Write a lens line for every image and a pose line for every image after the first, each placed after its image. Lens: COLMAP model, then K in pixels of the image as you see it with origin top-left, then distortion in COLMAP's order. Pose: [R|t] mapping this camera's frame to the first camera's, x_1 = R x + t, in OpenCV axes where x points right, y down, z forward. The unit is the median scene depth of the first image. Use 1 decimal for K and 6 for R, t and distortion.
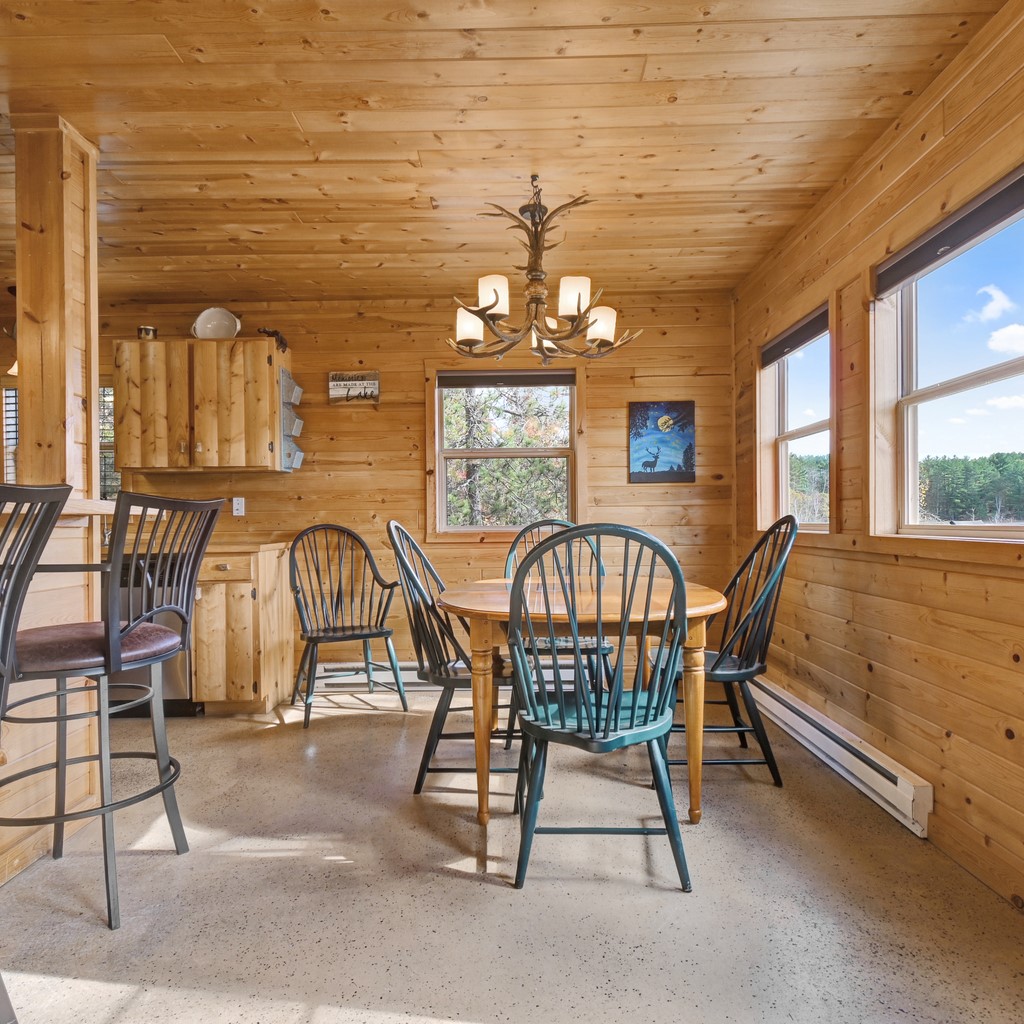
lens RADIAL K [[689.4, 0, 514.0], [0, 689.4, 514.0], [0, 0, 1]] dist [0.000792, 0.004527]
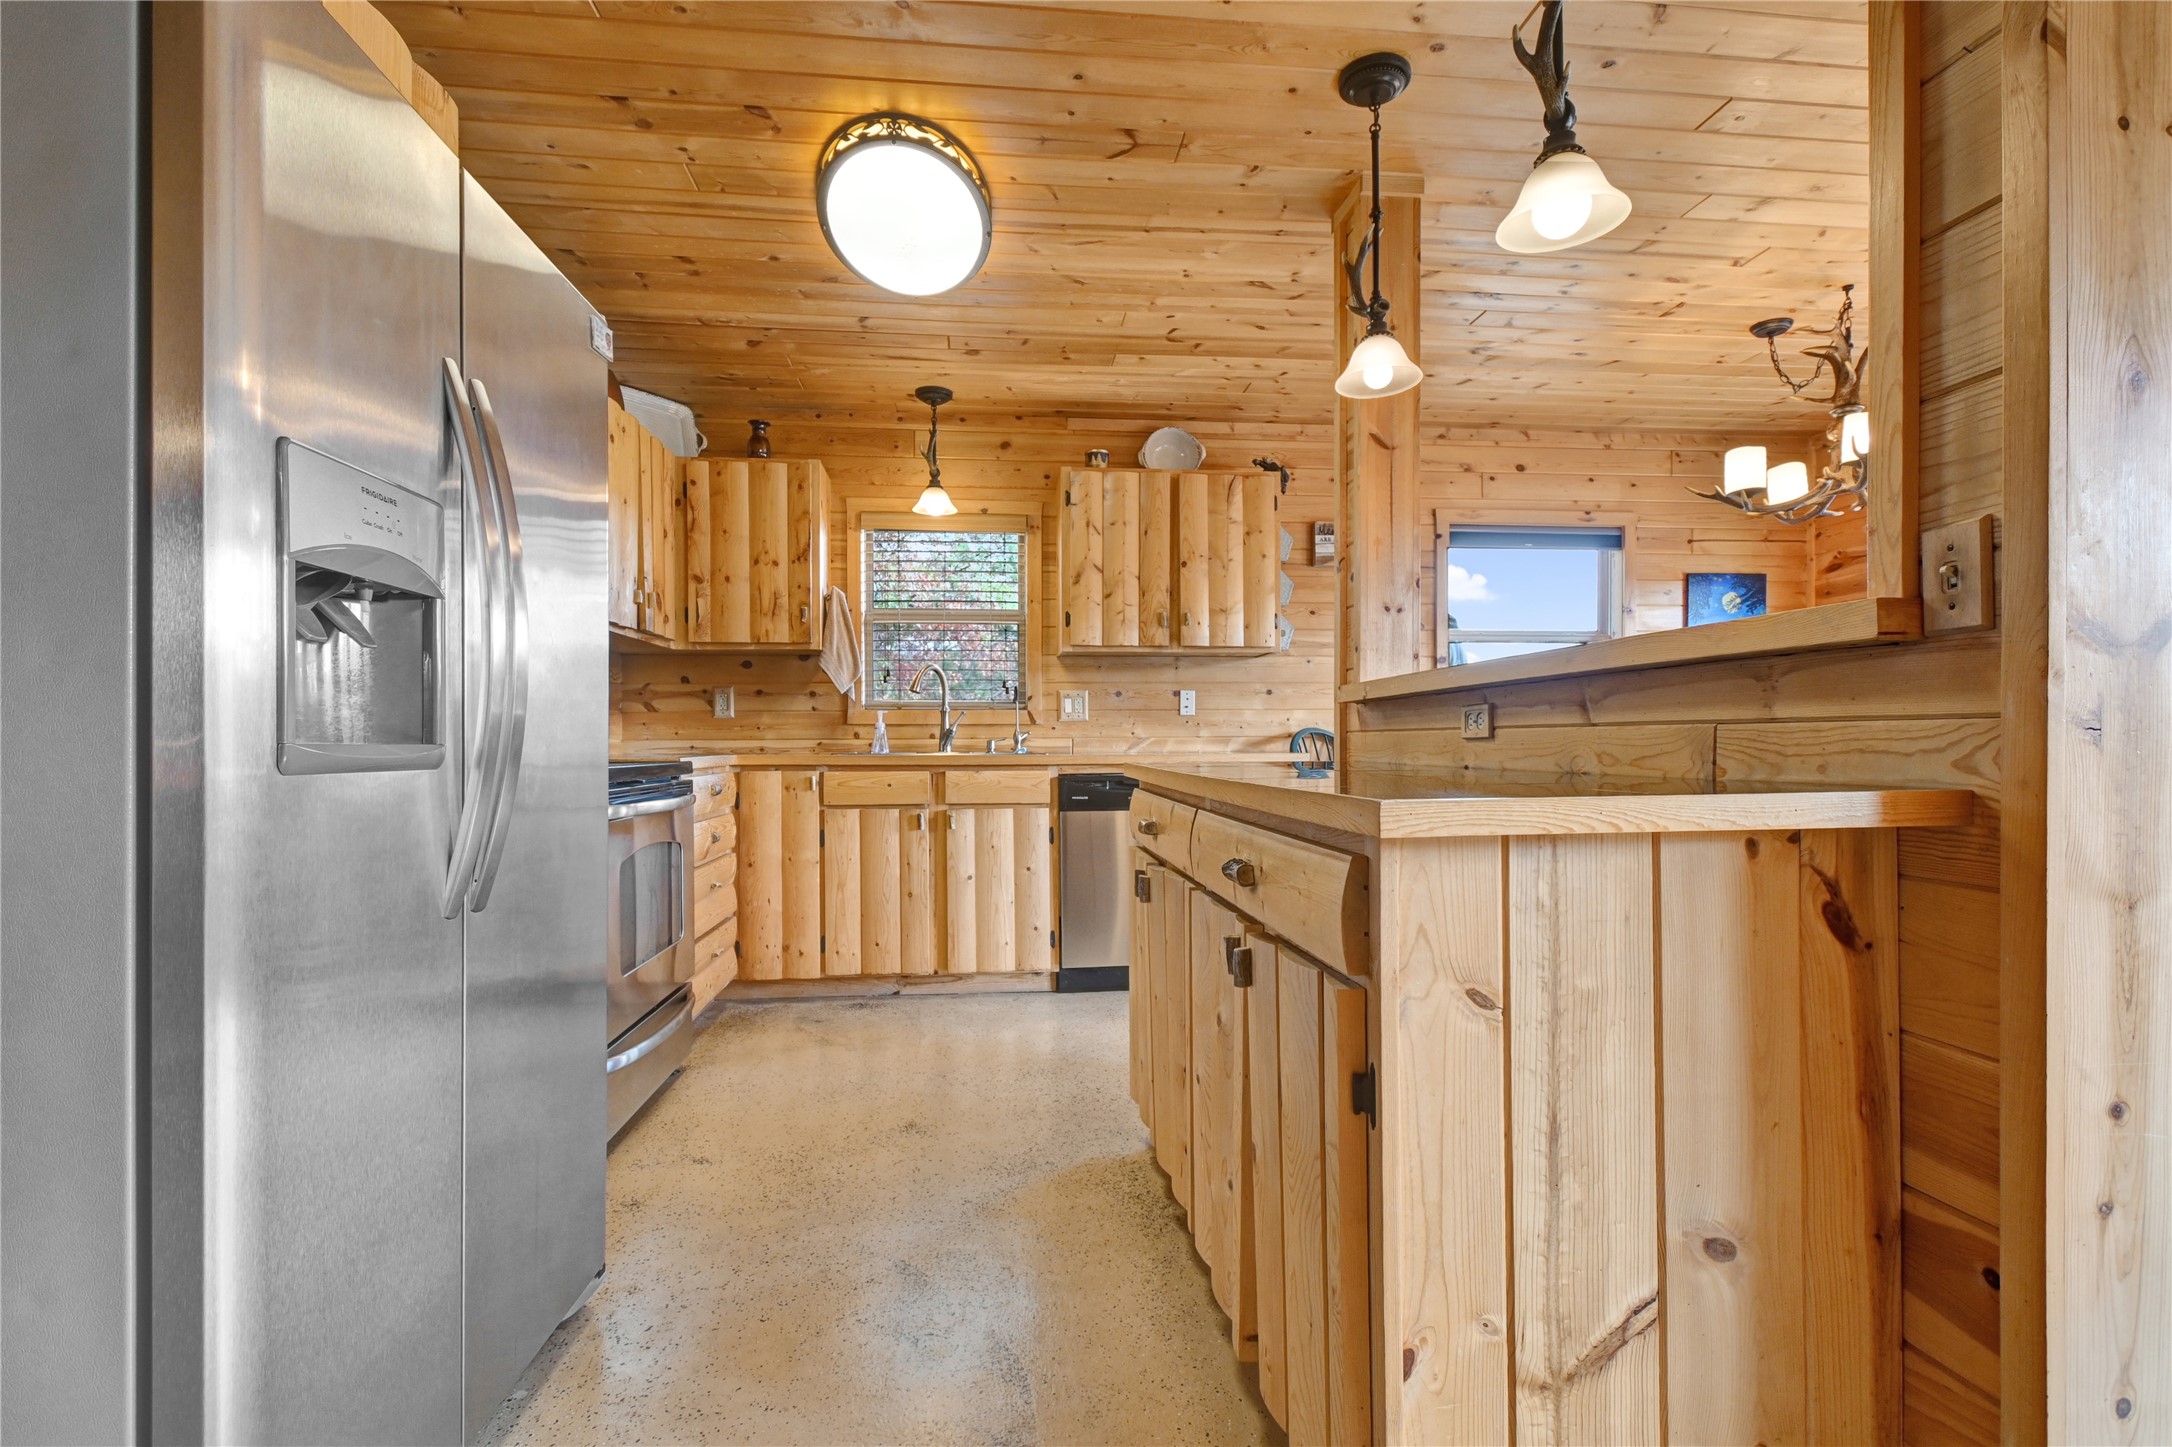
lens RADIAL K [[984.8, 0, 1093.9], [0, 984.8, 727.4], [0, 0, 1]] dist [0.011323, -0.006622]
pose [[0.992616, 0.009103, 0.120955, -0.670668], [-0.009185, 0.999958, 0.000122, 0.017352], [-0.120949, -0.001232, 0.992658, -0.018639]]
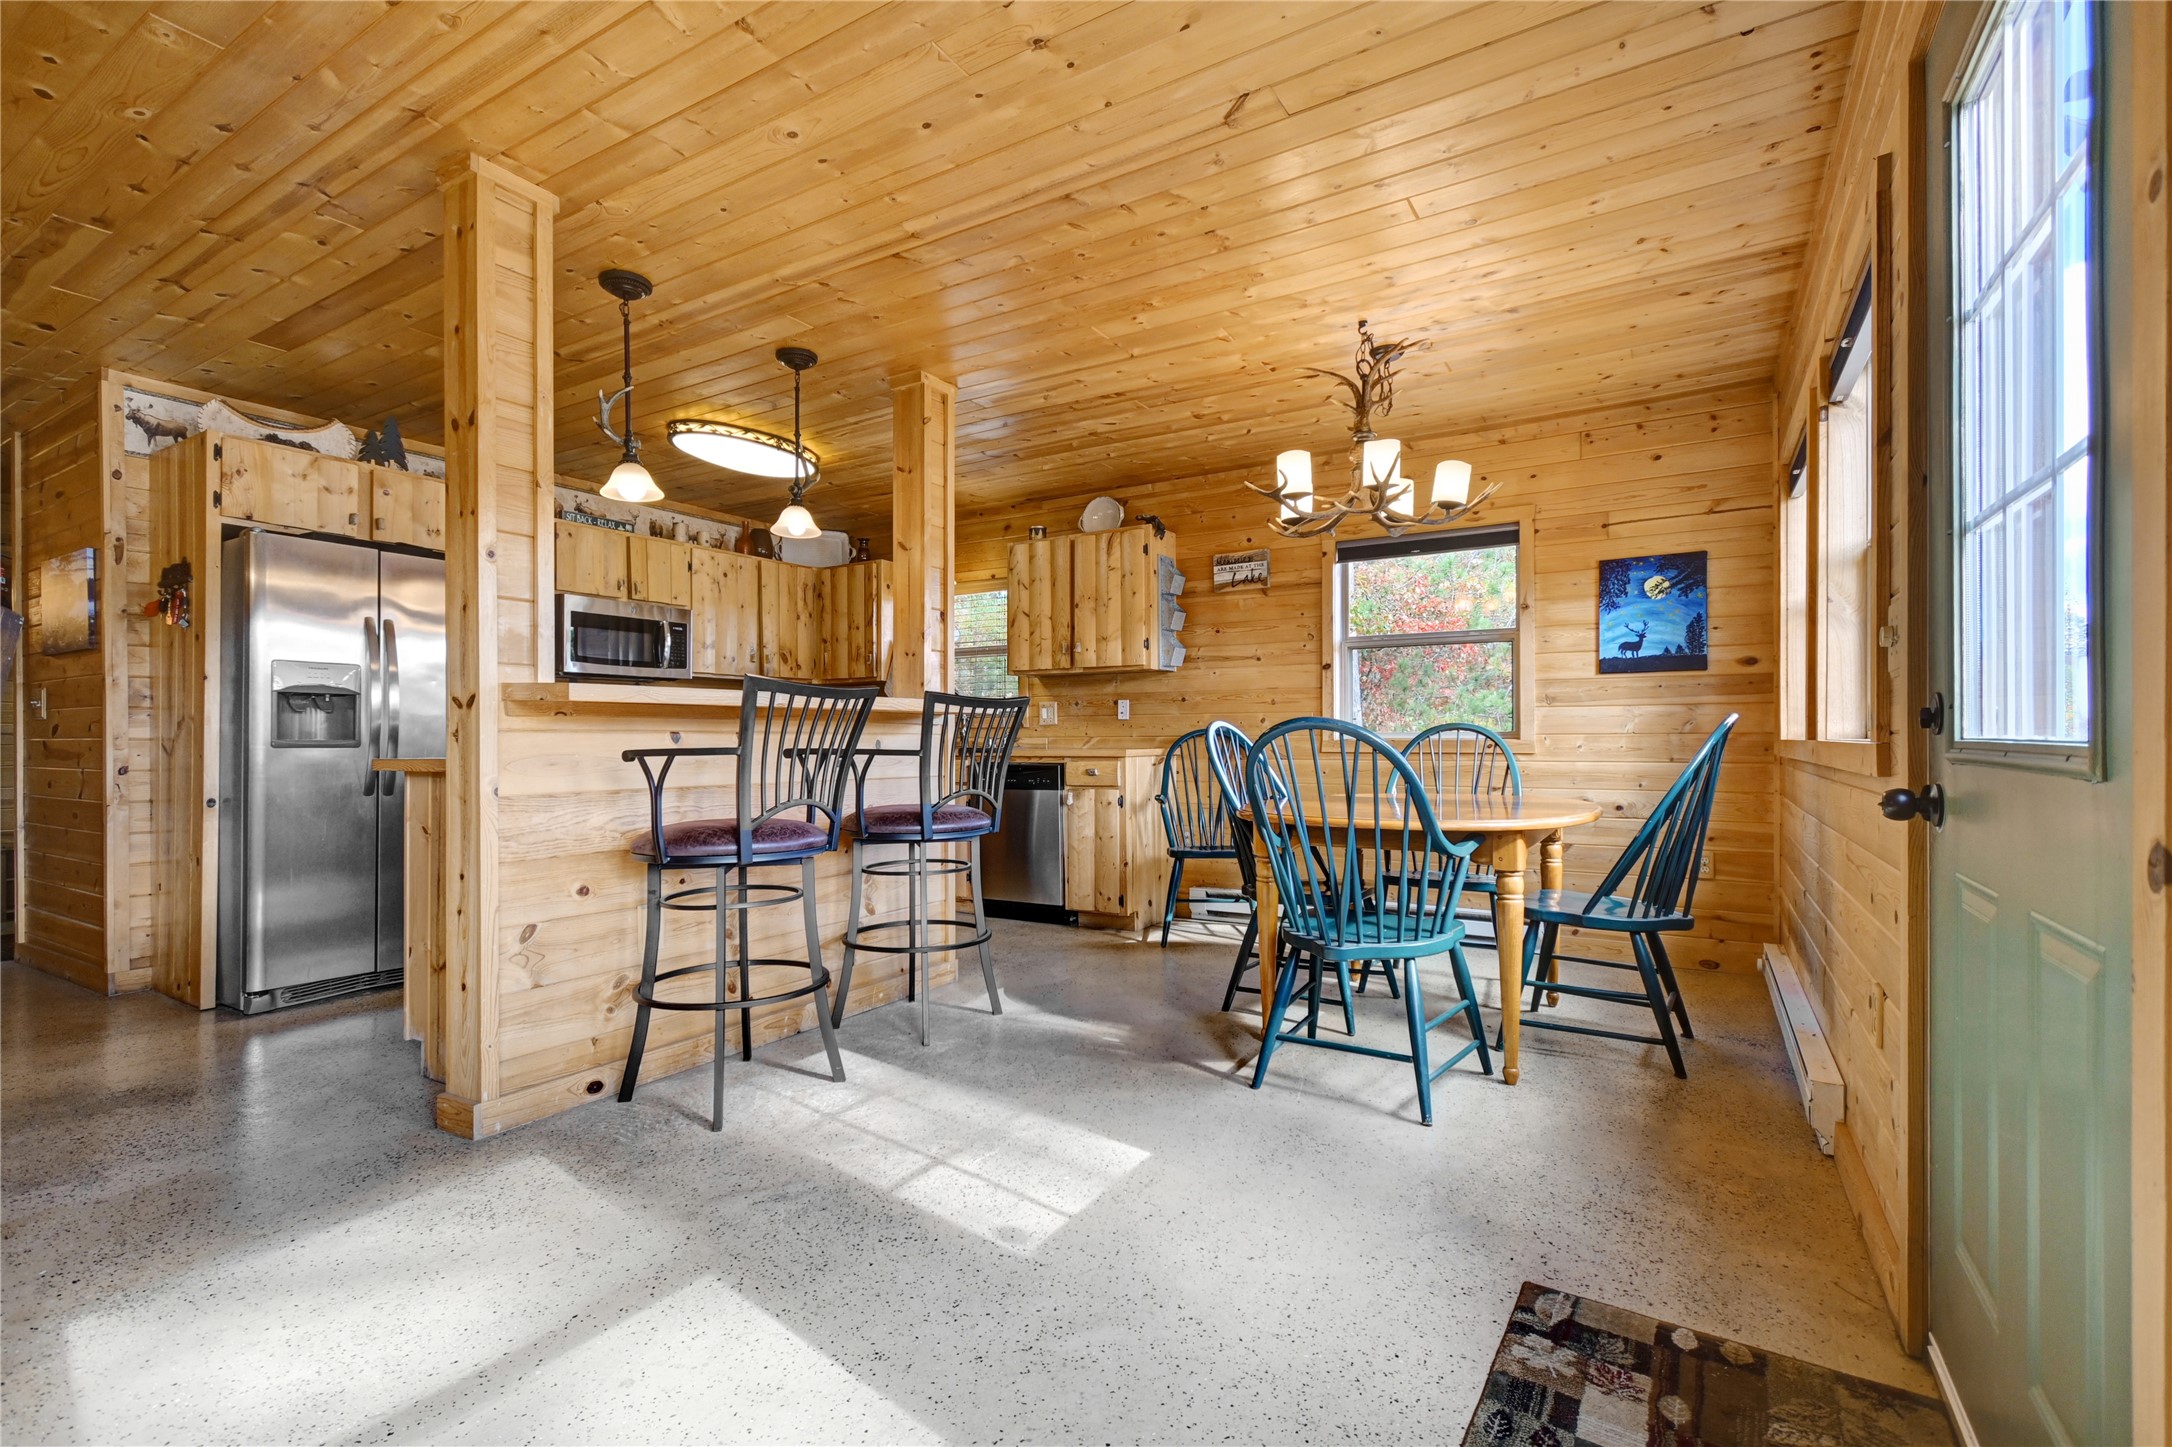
lens RADIAL K [[984.8, 0, 1093.9], [0, 984.8, 727.4], [0, 0, 1]] dist [0.011323, -0.006622]
pose [[0.858341, 0.003663, -0.513067, 0.261168], [-0.003495, 0.999993, 0.001291, 0.012353], [0.513068, 0.000685, 0.858348, -0.161509]]
